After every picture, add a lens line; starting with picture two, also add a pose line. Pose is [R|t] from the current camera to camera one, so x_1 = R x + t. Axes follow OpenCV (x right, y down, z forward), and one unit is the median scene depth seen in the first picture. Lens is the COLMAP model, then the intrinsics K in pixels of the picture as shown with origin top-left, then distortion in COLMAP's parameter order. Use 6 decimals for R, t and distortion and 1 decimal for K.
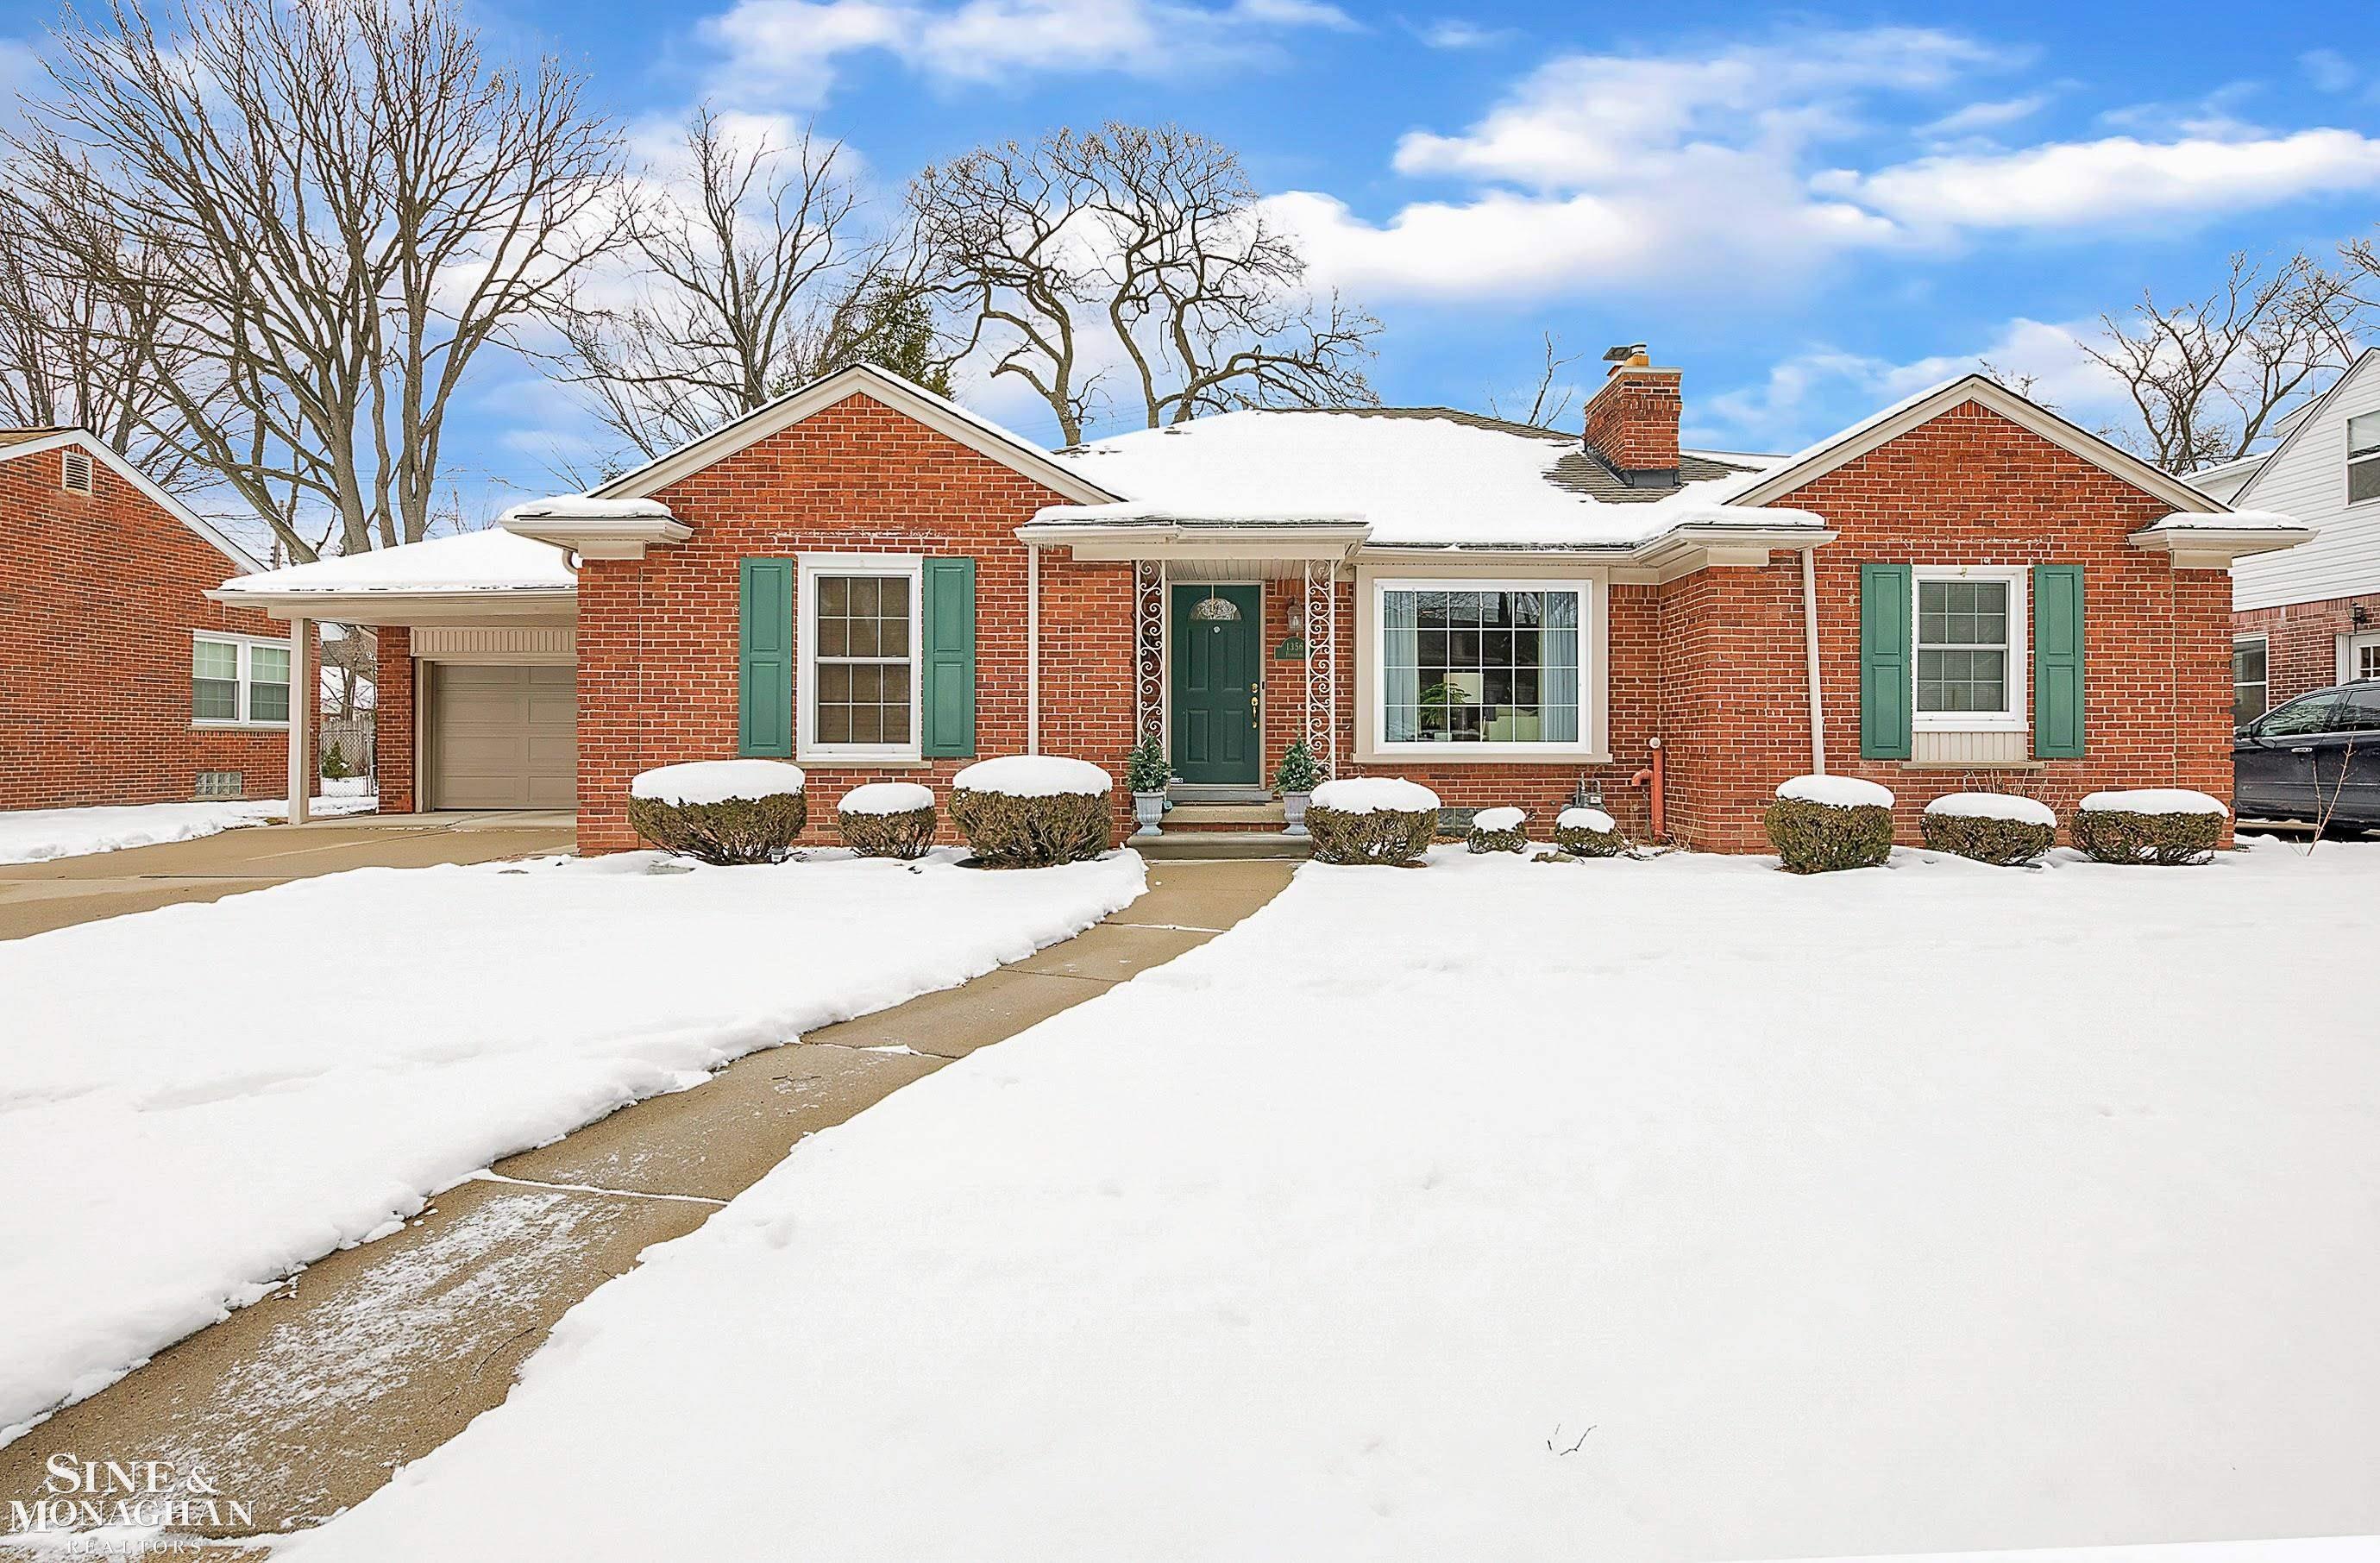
lens RADIAL K [[1208.5, 0, 1190.5], [0, 1208.5, 732.2], [0, 0, 1]] dist [-0.001461, -0.000070]
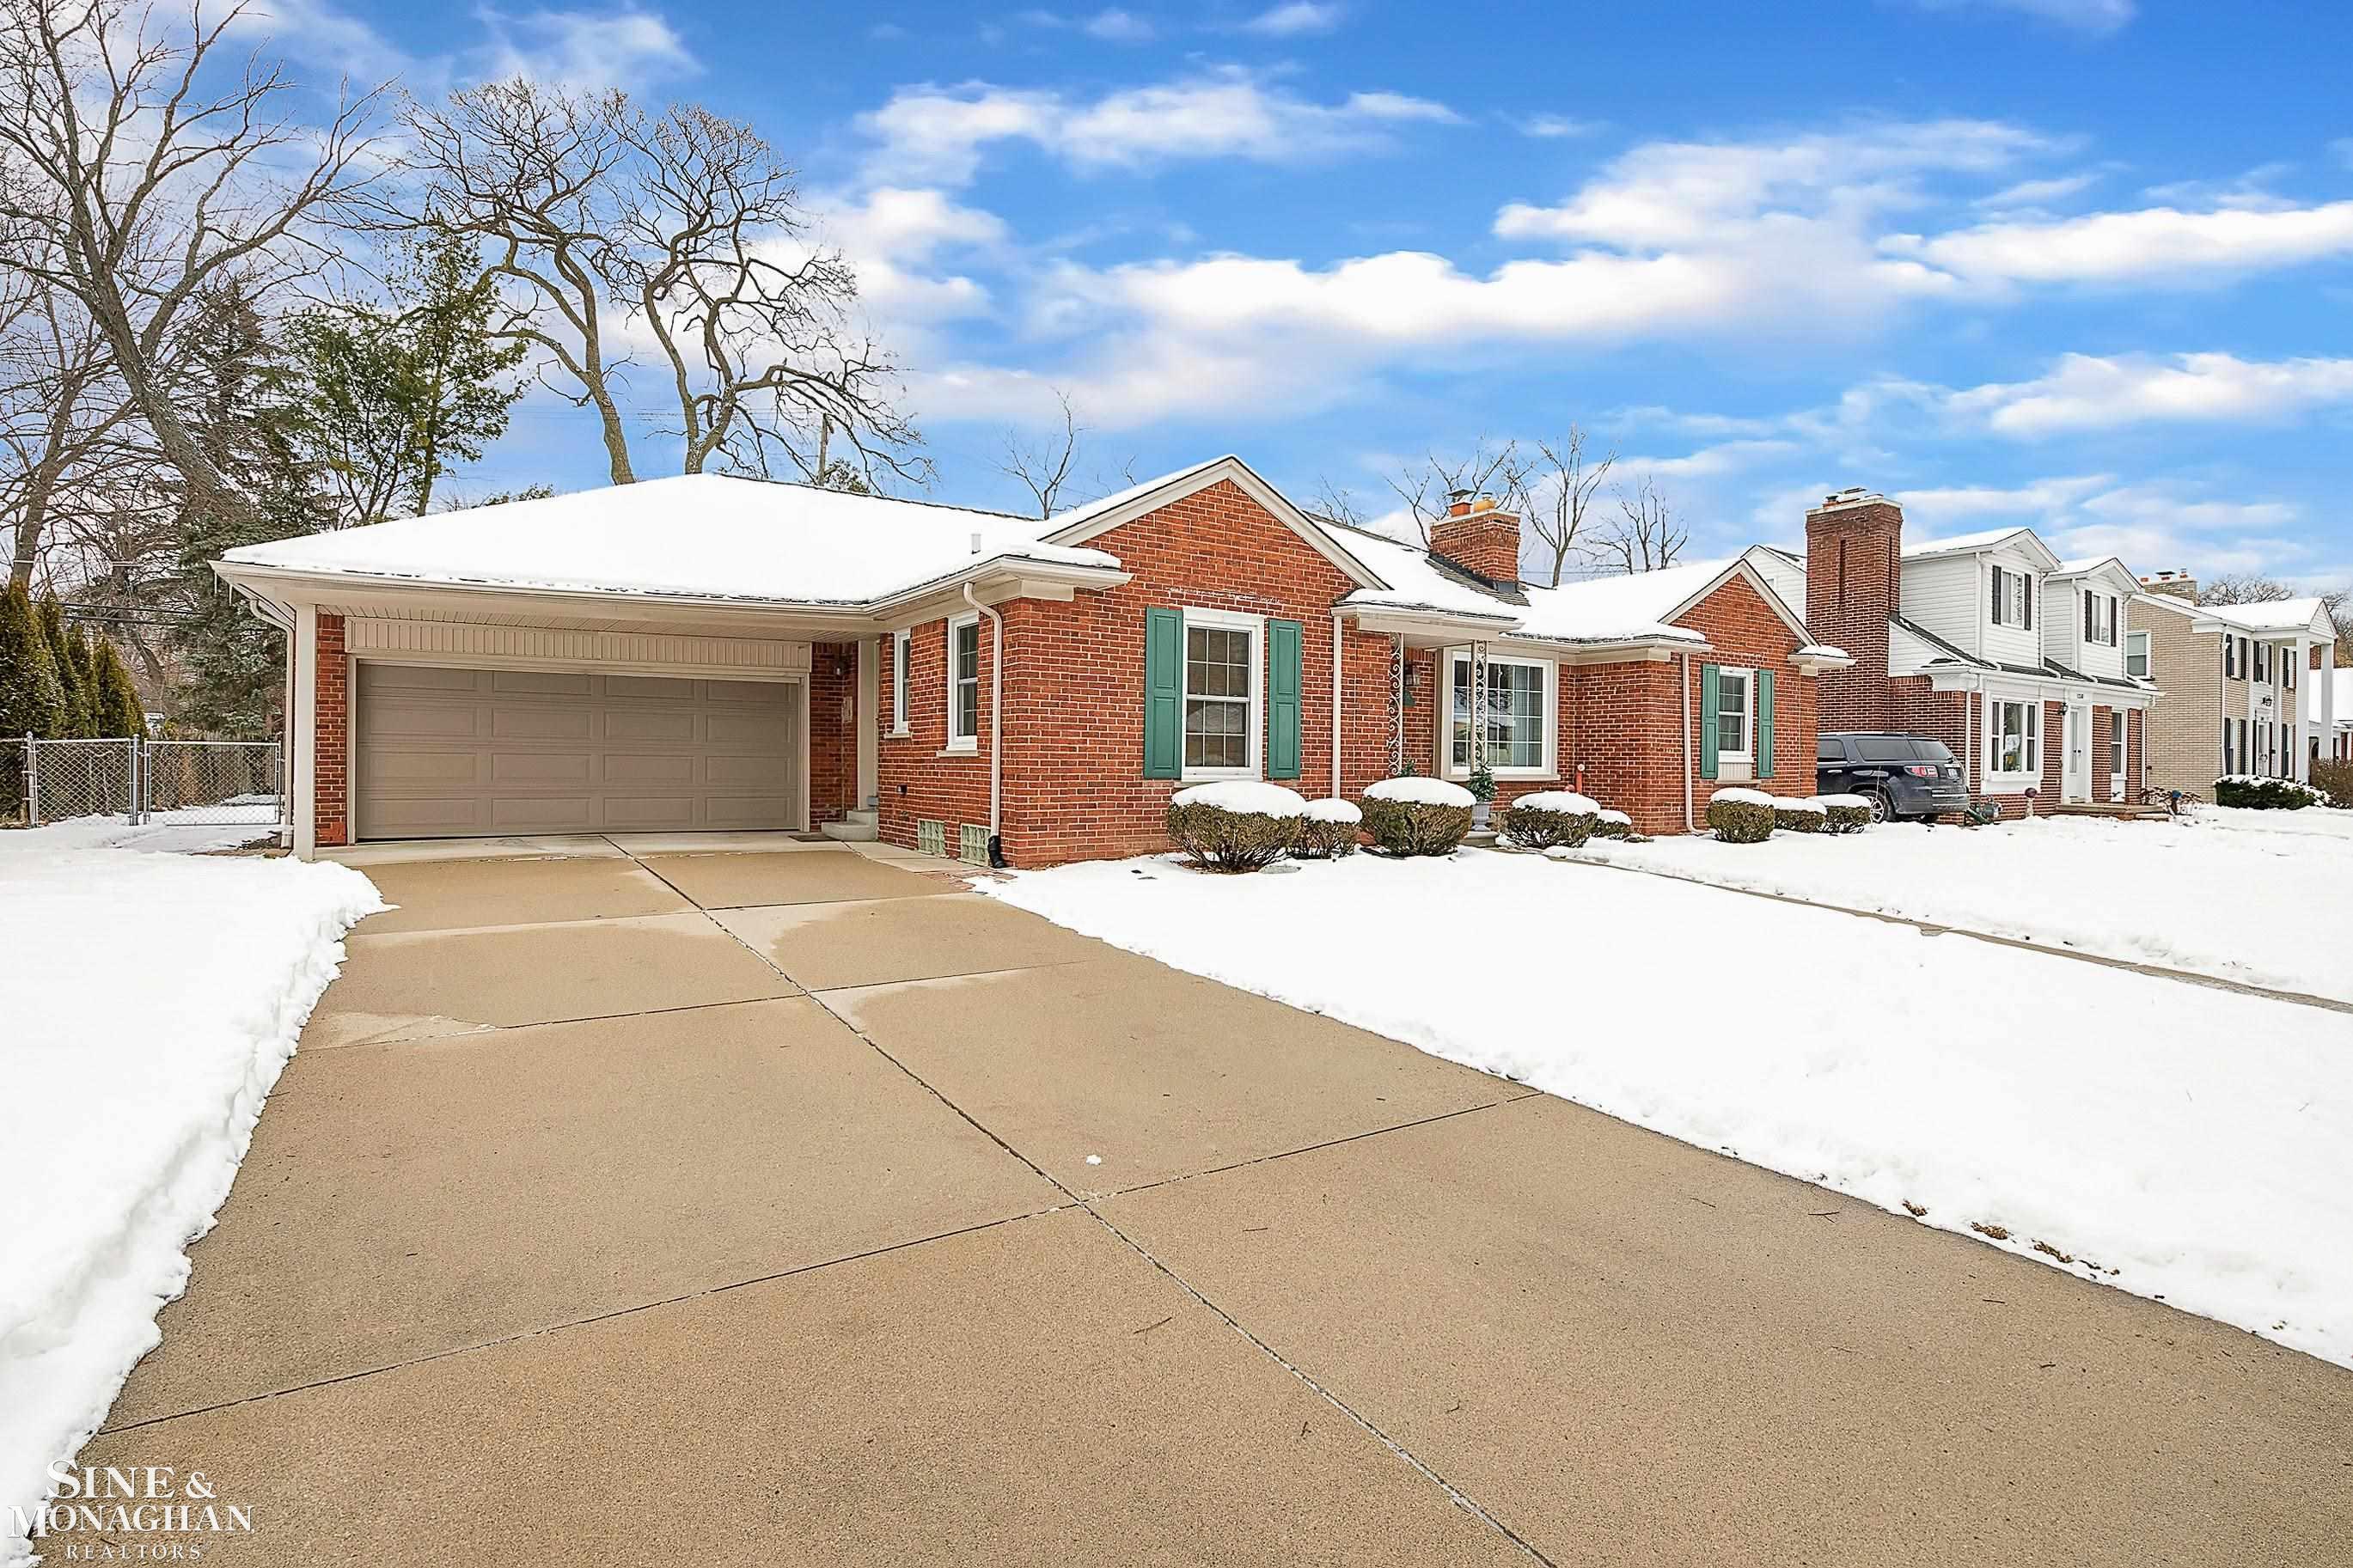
lens RADIAL K [[1172.3, 0, 1176.0], [0, 1172.3, 757.5], [0, 0, 1]] dist [-0.000077, 0.000099]
pose [[0.828325, 0.007763, 0.560194, -0.962968], [-0.014205, 0.999874, 0.007148, -0.008274], [-0.560068, -0.013879, 0.828330, 0.047053]]
